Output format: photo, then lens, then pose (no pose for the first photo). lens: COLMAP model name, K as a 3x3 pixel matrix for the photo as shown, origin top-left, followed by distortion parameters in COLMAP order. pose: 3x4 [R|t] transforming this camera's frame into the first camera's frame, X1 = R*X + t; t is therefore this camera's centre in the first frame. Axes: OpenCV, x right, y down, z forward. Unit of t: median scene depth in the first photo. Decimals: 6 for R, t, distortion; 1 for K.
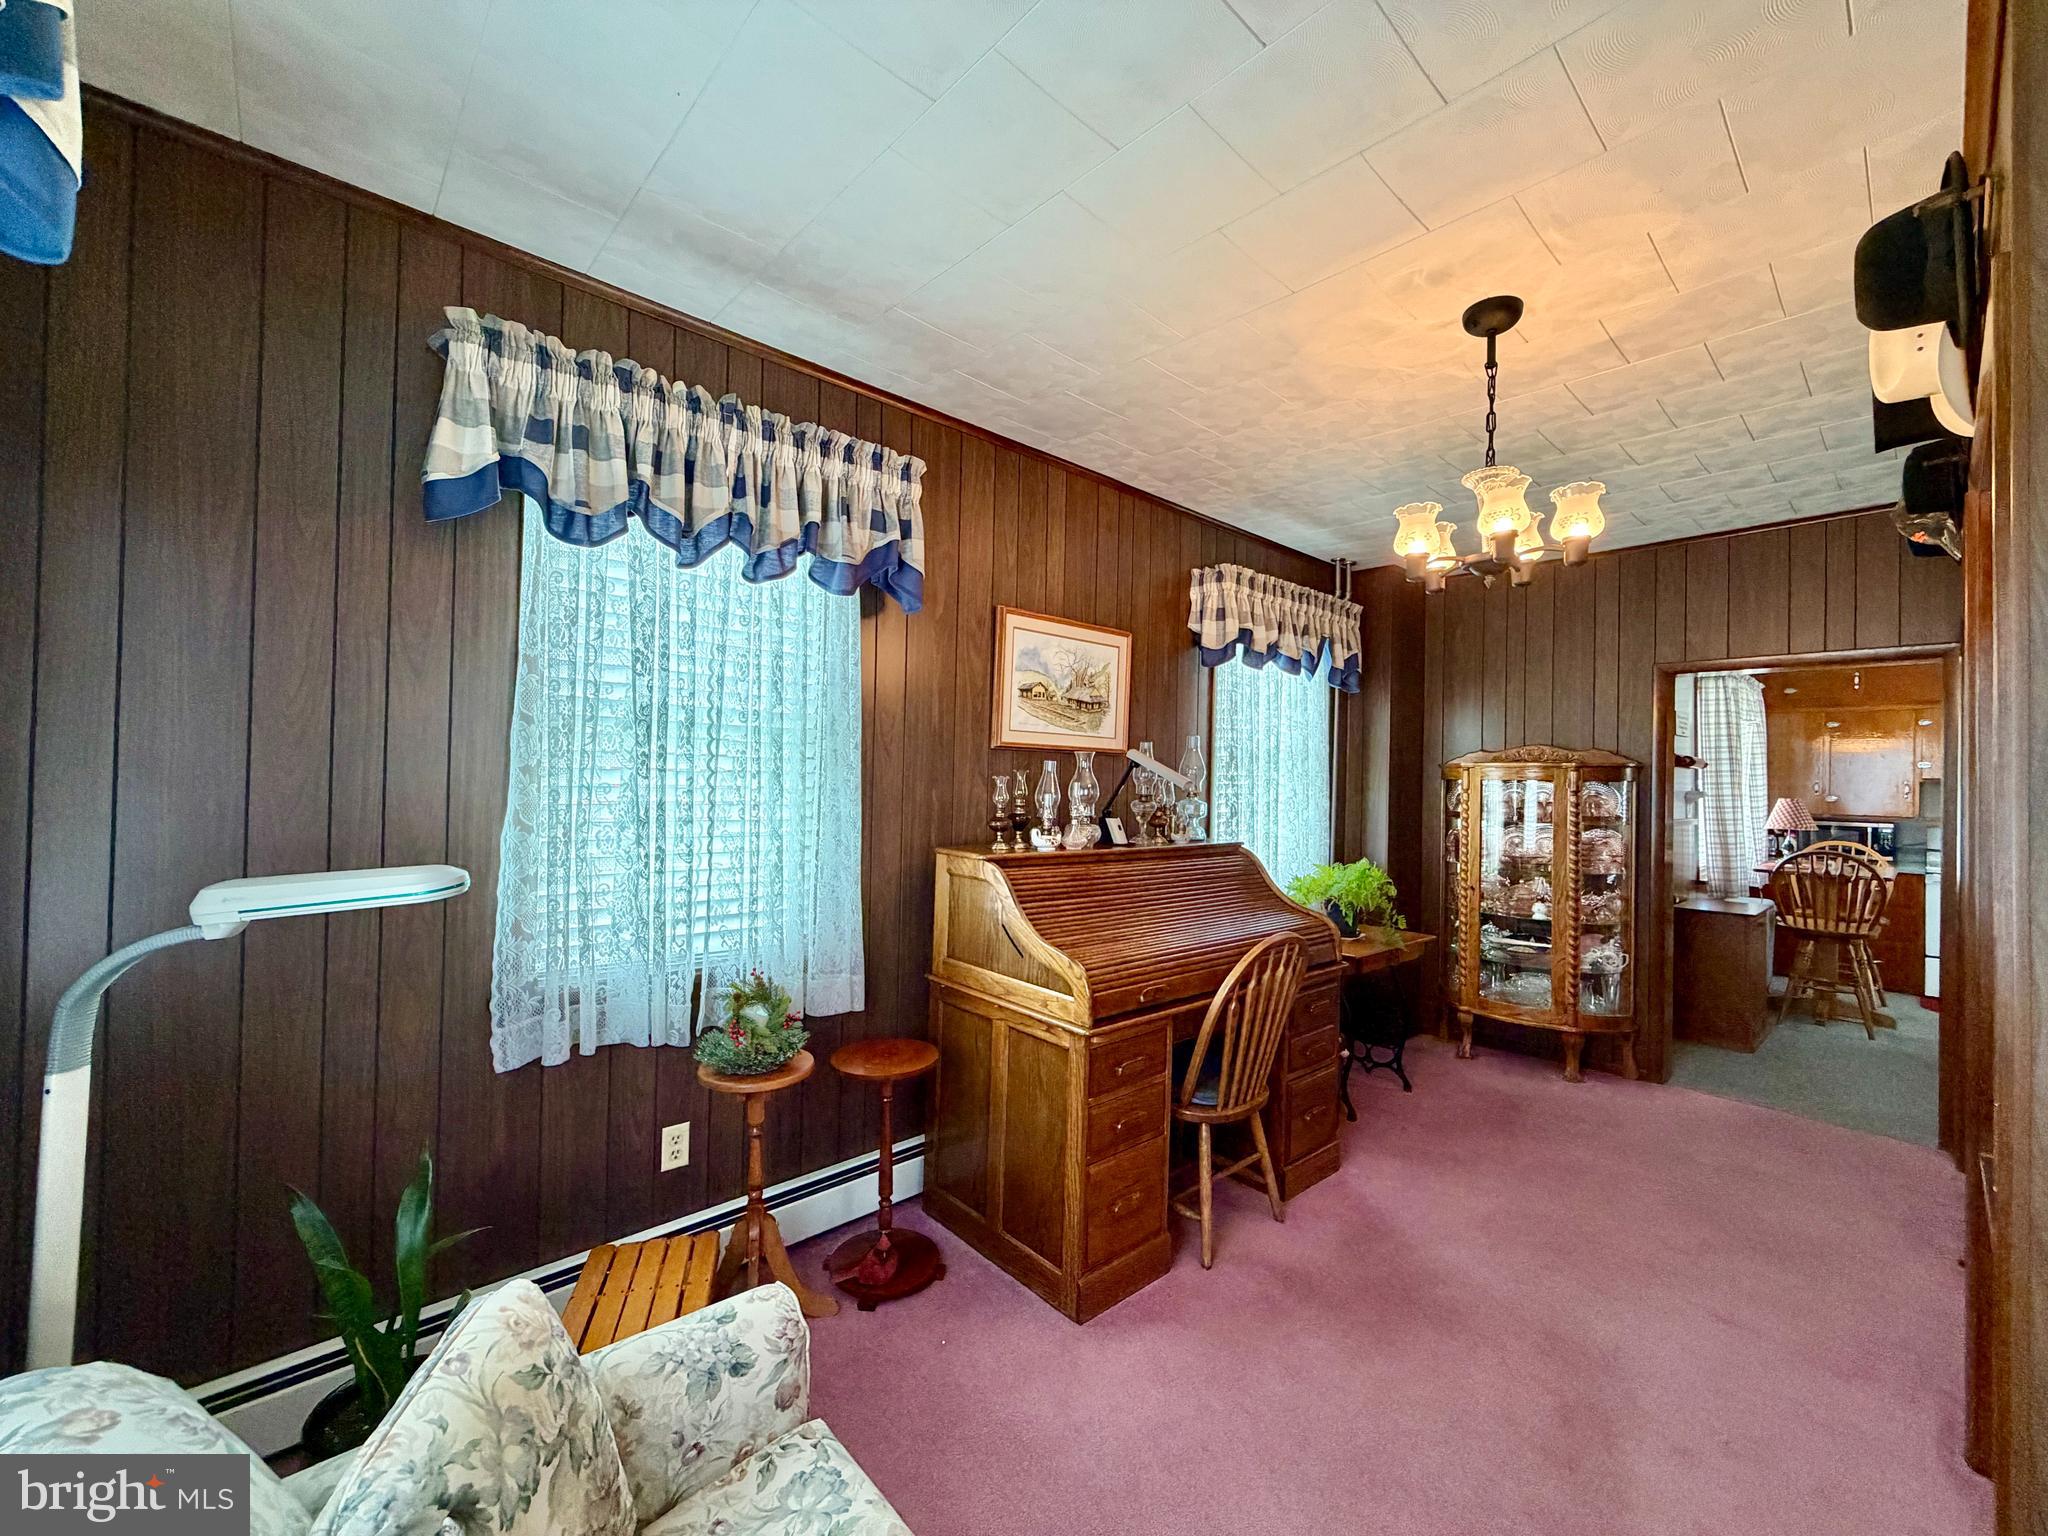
lens RADIAL K [[811.7, 0, 1024.0], [0, 811.7, 768.0], [0, 0, 1]] dist [0.000262, 0.000017]
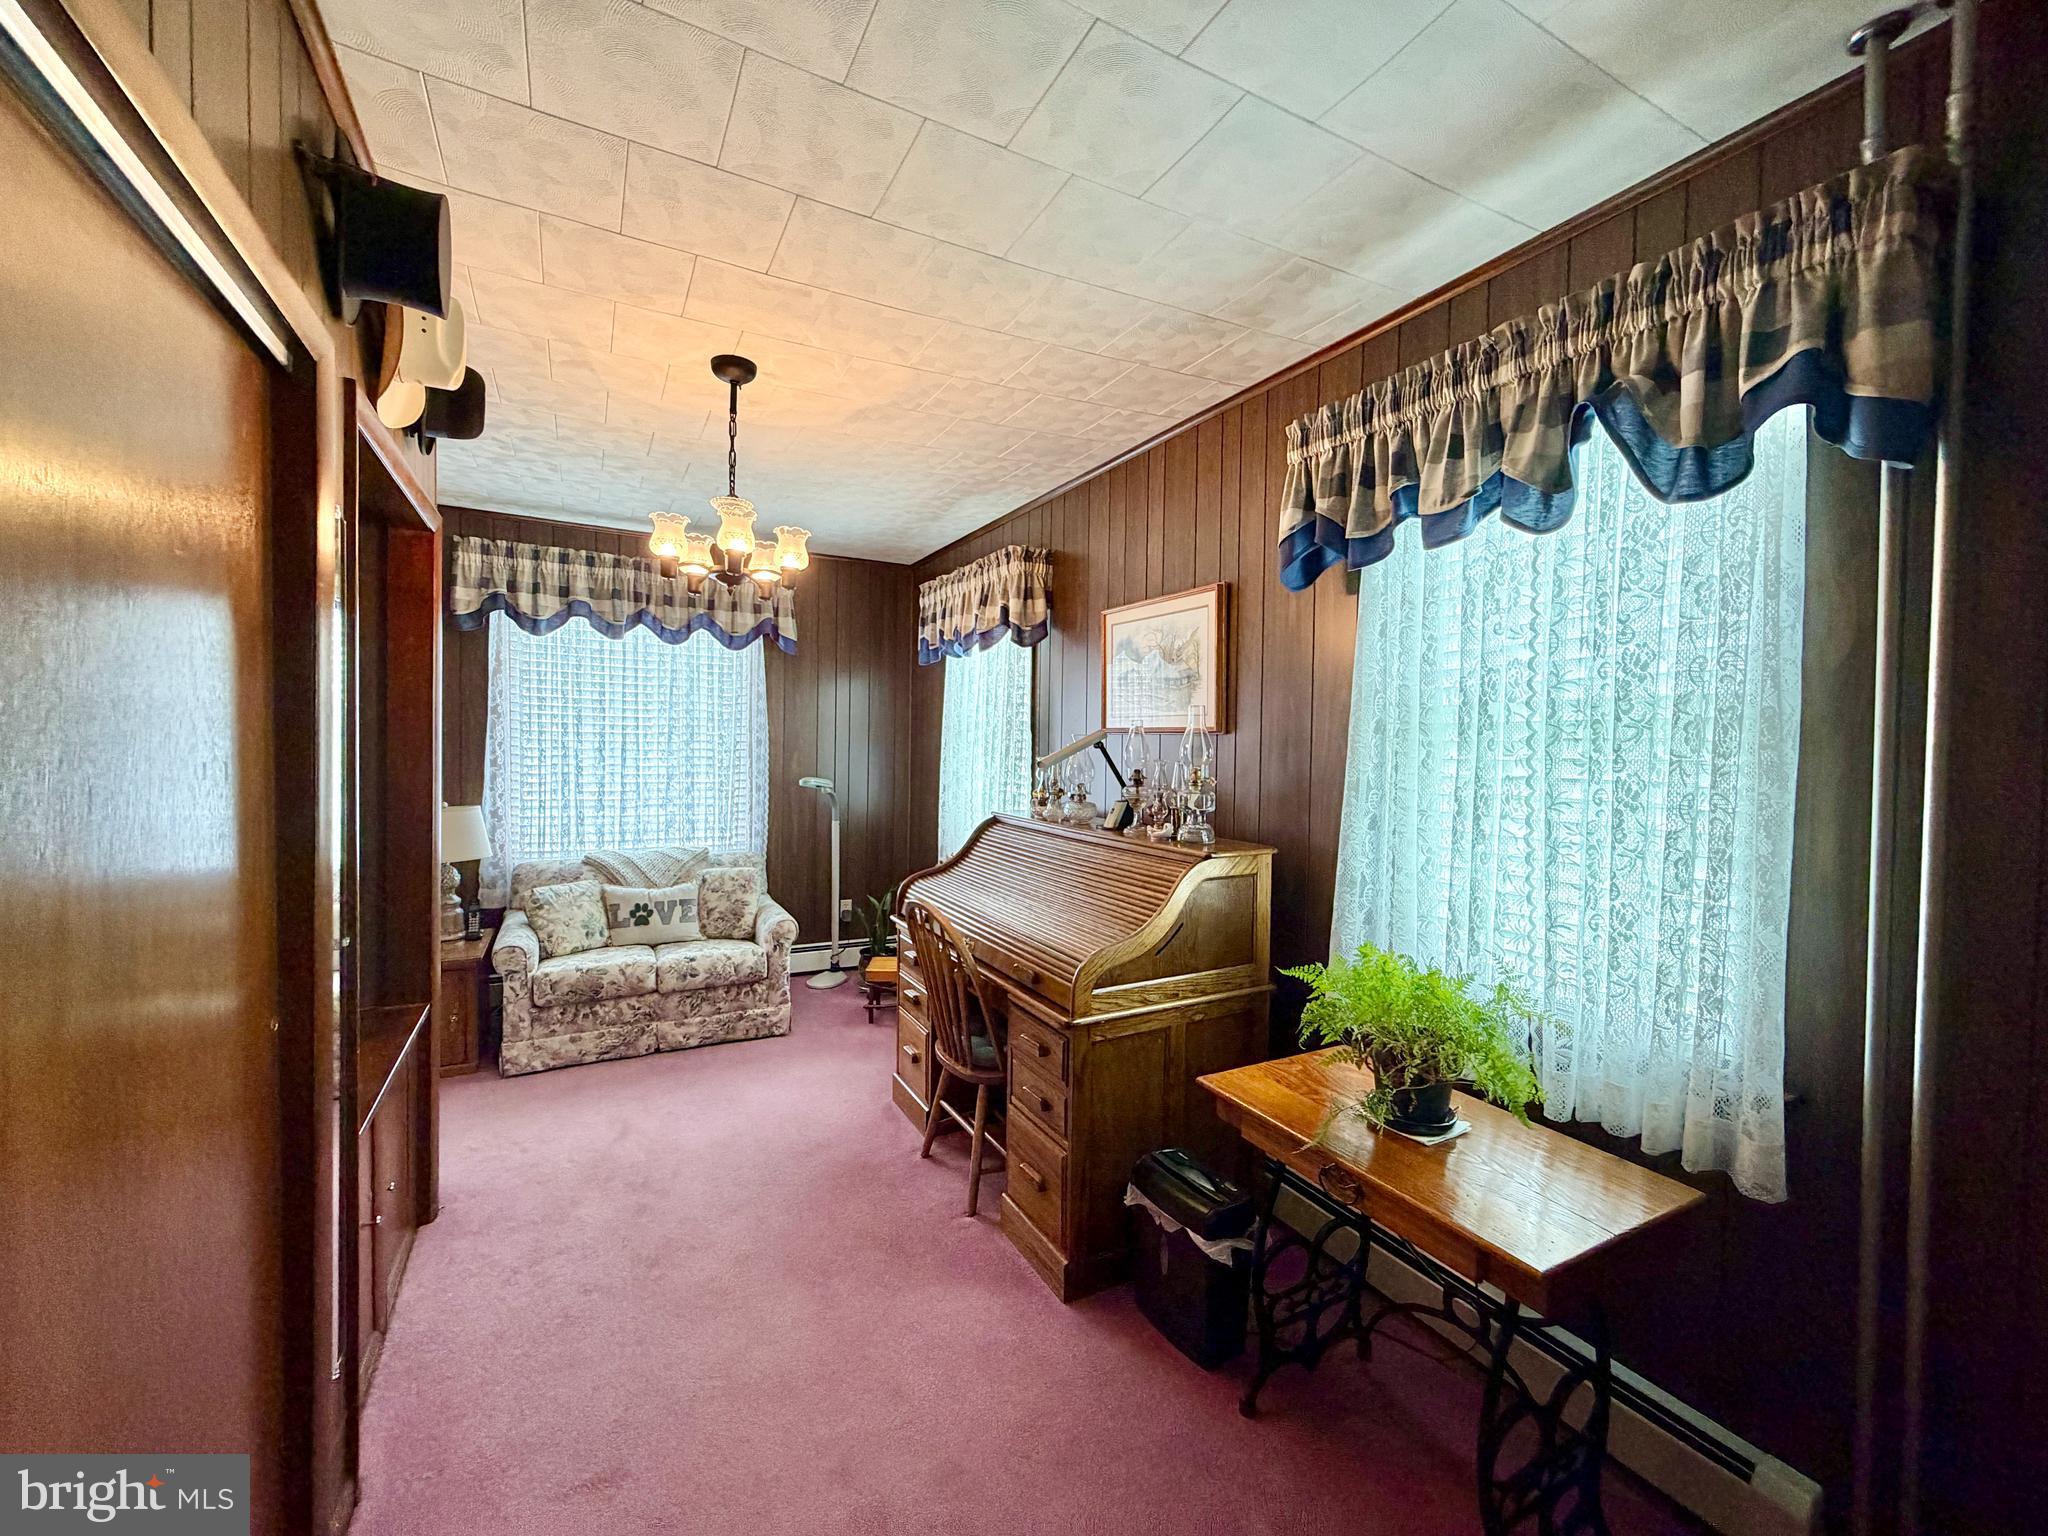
lens RADIAL K [[811.7, 0, 1024.0], [0, 811.7, 768.0], [0, 0, 1]] dist [0.000262, 0.000017]
pose [[-0.230183, 0.016119, -0.973014, 1.035317], [0.003775, 0.999870, 0.015671, 0.006567], [0.973140, -0.000066, -0.230214, 1.055502]]
